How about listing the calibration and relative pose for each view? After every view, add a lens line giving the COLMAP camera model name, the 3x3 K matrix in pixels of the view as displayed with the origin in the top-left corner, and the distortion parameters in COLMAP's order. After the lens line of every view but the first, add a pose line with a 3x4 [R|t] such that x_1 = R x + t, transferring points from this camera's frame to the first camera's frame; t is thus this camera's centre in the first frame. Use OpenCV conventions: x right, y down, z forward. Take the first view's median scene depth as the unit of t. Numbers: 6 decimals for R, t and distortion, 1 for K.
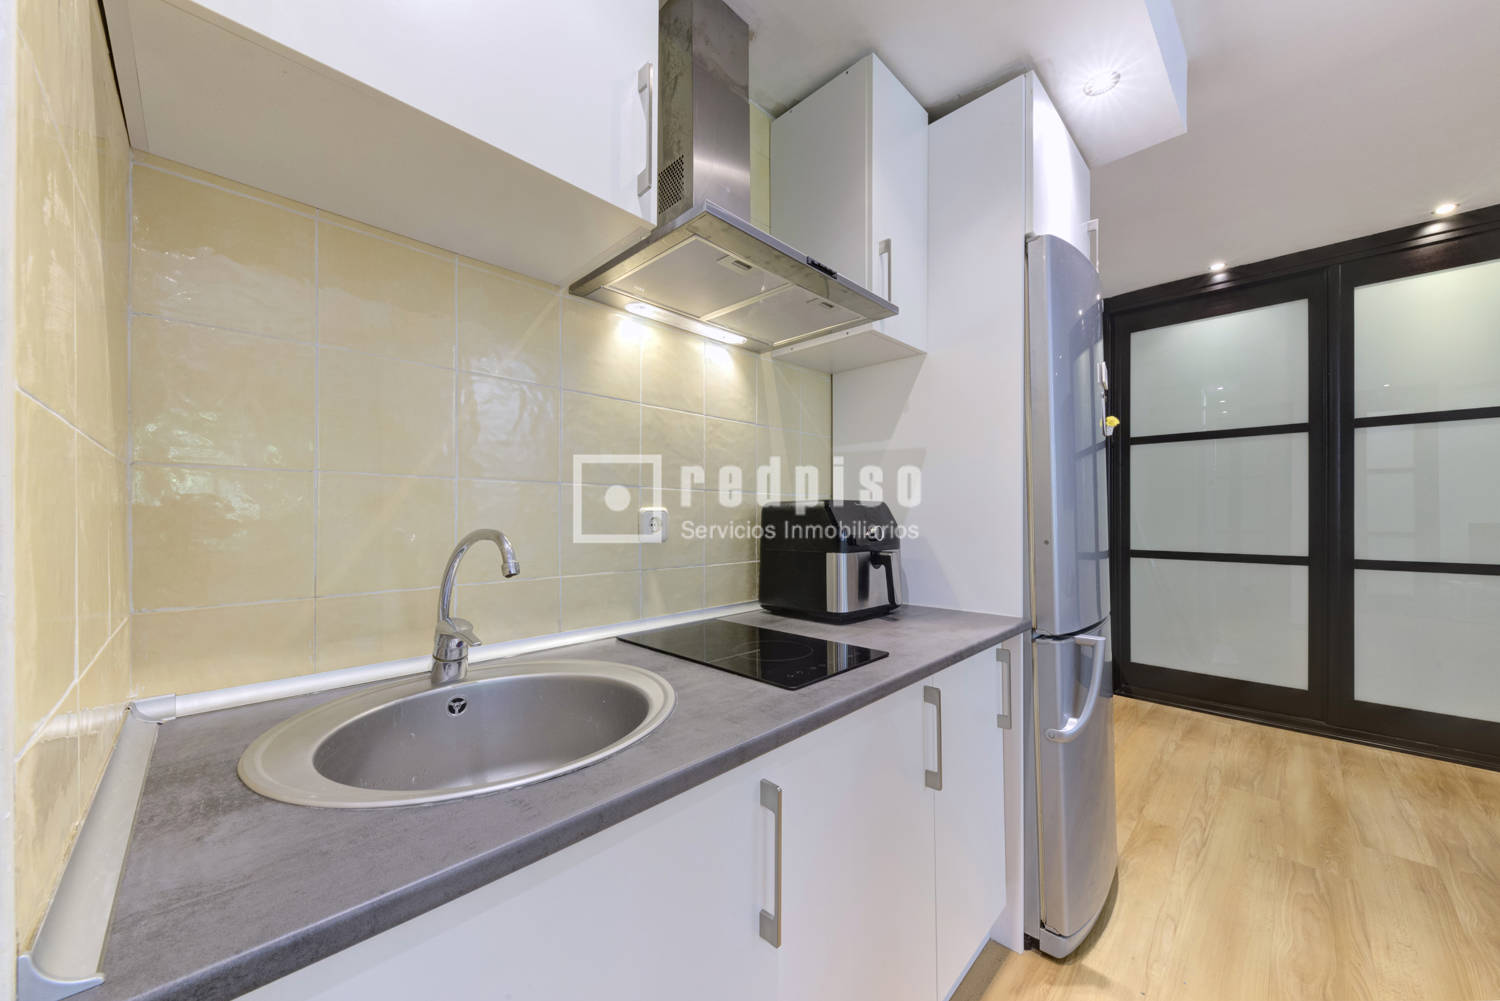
lens RADIAL K [[531.8, 0, 753.7], [0, 531.8, 514.3], [0, 0, 1]] dist [0.000996, -0.000135]
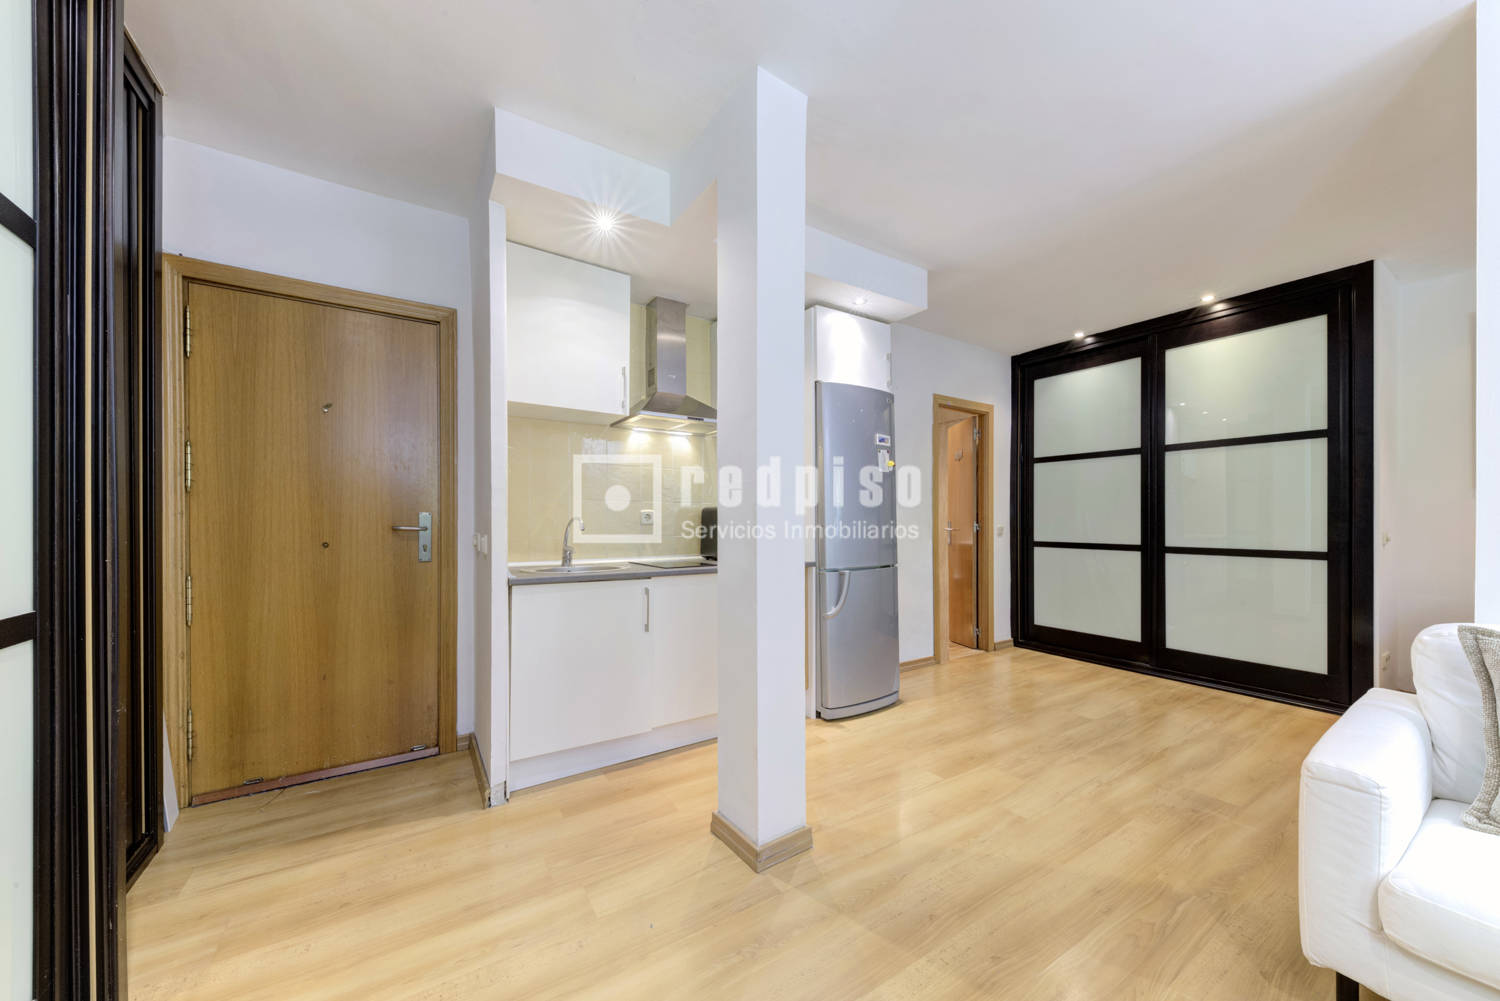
lens RADIAL K [[523.1, 0, 749.5], [0, 523.1, 519.5], [0, 0, 1]] dist [0.001335, 0.000021]
pose [[0.976635, -0.000364, -0.214903, 0.375546], [0.000499, 1.000000, 0.000577, 0.013751], [0.214902, -0.000670, 0.976635, -0.584388]]
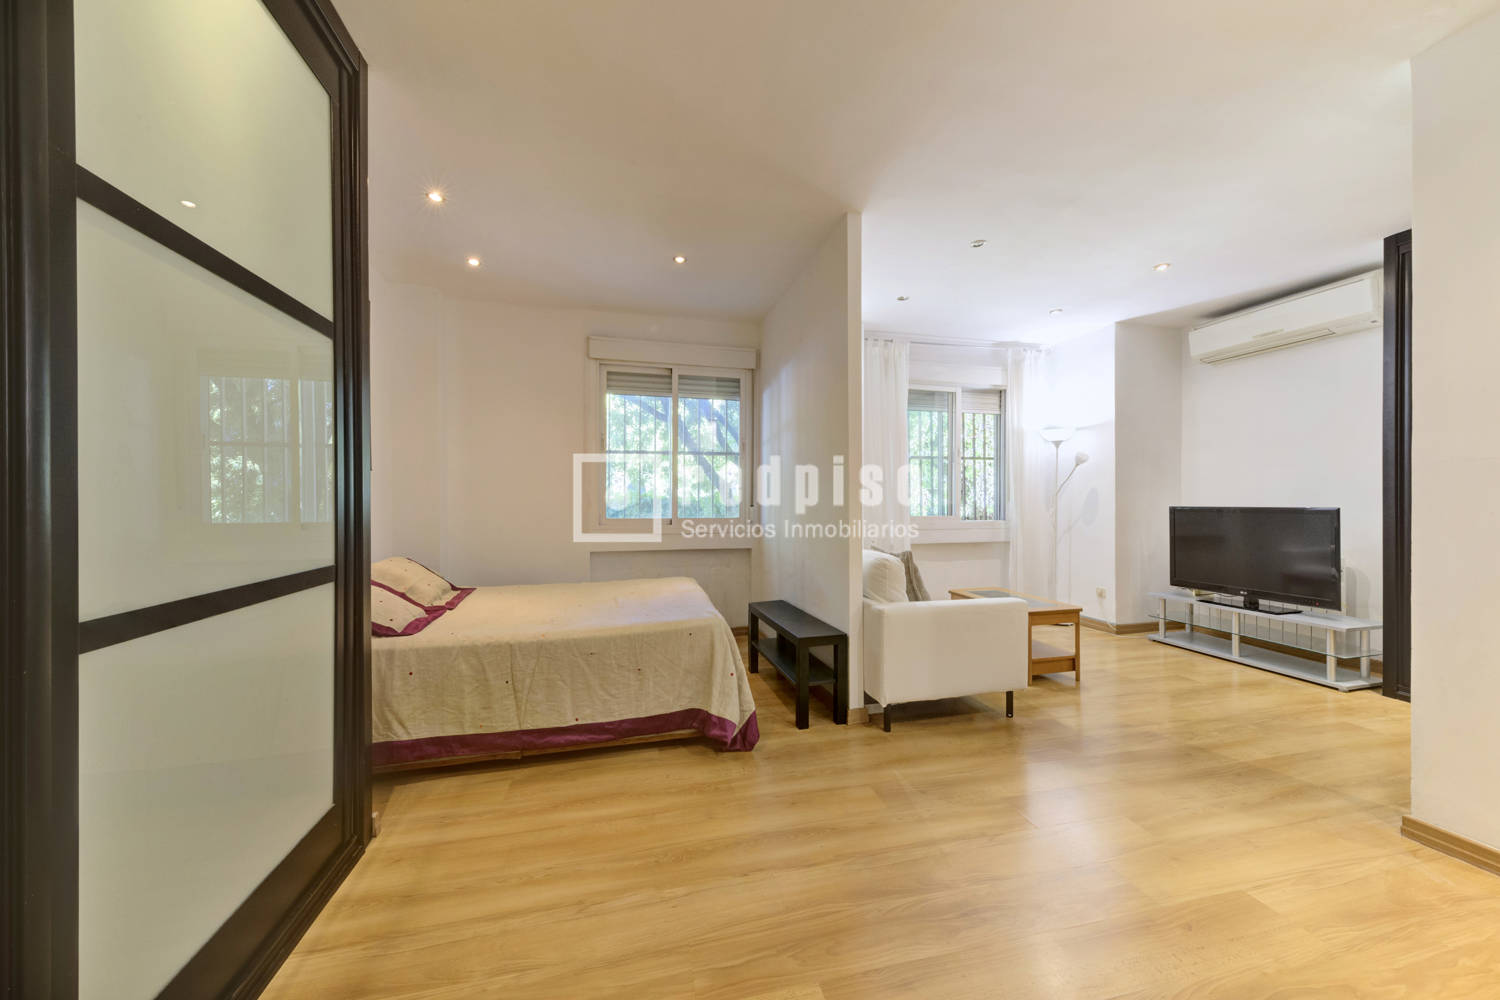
lens RADIAL K [[530.2, 0, 756.8], [0, 530.2, 495.1], [0, 0, 1]] dist [0.010368, -0.000154]
pose [[-0.857552, 0.004352, 0.514379, 0.654821], [0.001750, 0.999983, -0.005543, 0.011772], [-0.514395, -0.003853, -0.857545, 1.100075]]
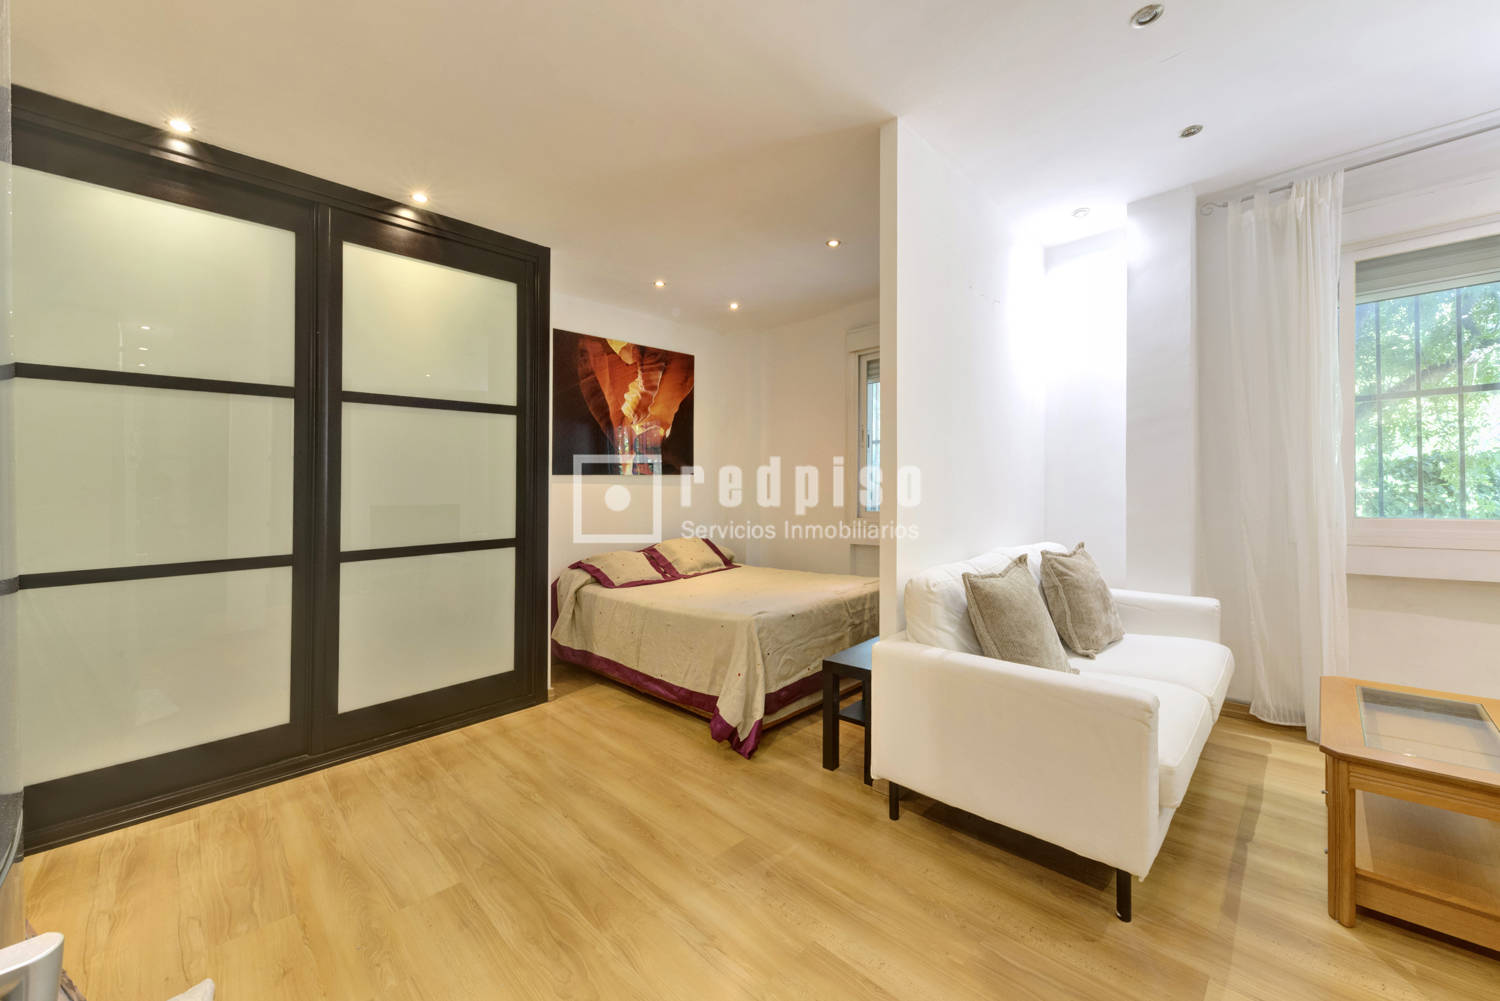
lens RADIAL K [[592.0, 0, 775.2], [0, 592.0, 465.6], [0, 0, 1]] dist [0.001641, -0.000439]
pose [[0.002663, 0.038679, 0.999248, 0.154012], [0.026660, 0.998894, -0.038737, -0.000034], [-0.999641, 0.026743, 0.001629, 0.287393]]
